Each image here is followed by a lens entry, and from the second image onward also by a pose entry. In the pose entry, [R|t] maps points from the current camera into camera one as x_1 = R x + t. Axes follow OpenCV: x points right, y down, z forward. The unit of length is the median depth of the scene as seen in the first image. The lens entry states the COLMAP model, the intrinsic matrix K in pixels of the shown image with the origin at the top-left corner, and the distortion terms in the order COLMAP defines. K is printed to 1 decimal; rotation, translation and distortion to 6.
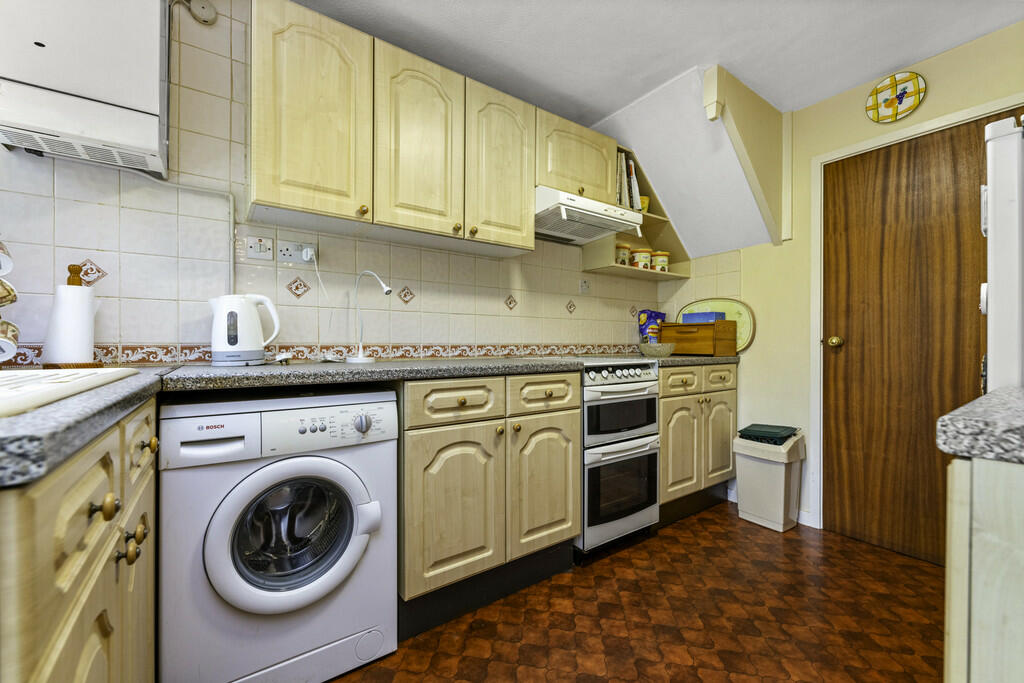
lens RADIAL K [[420.2, 0, 508.5], [0, 420.2, 341.8], [0, 0, 1]] dist [0.000583, -0.000954]
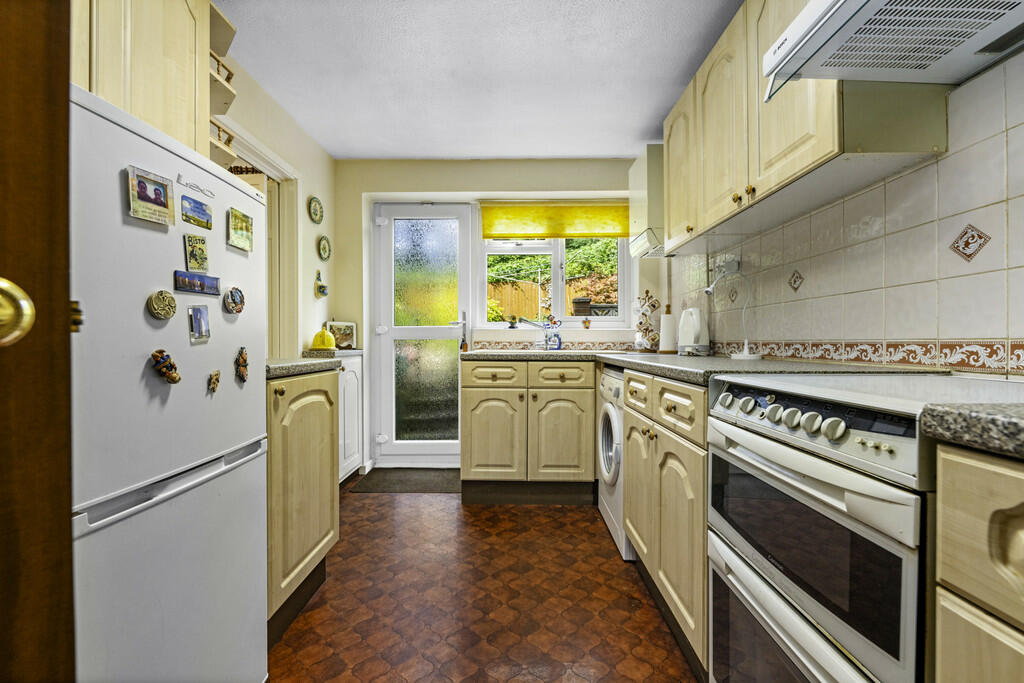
lens RADIAL K [[420.2, 0, 510.3], [0, 420.2, 343.0], [0, 0, 1]] dist [0.000583, -0.000954]
pose [[-0.597395, 0.000834, -0.801946, 1.334313], [0.001555, 0.999999, -0.000118, 0.009817], [0.801945, -0.001317, -0.597396, 1.481028]]
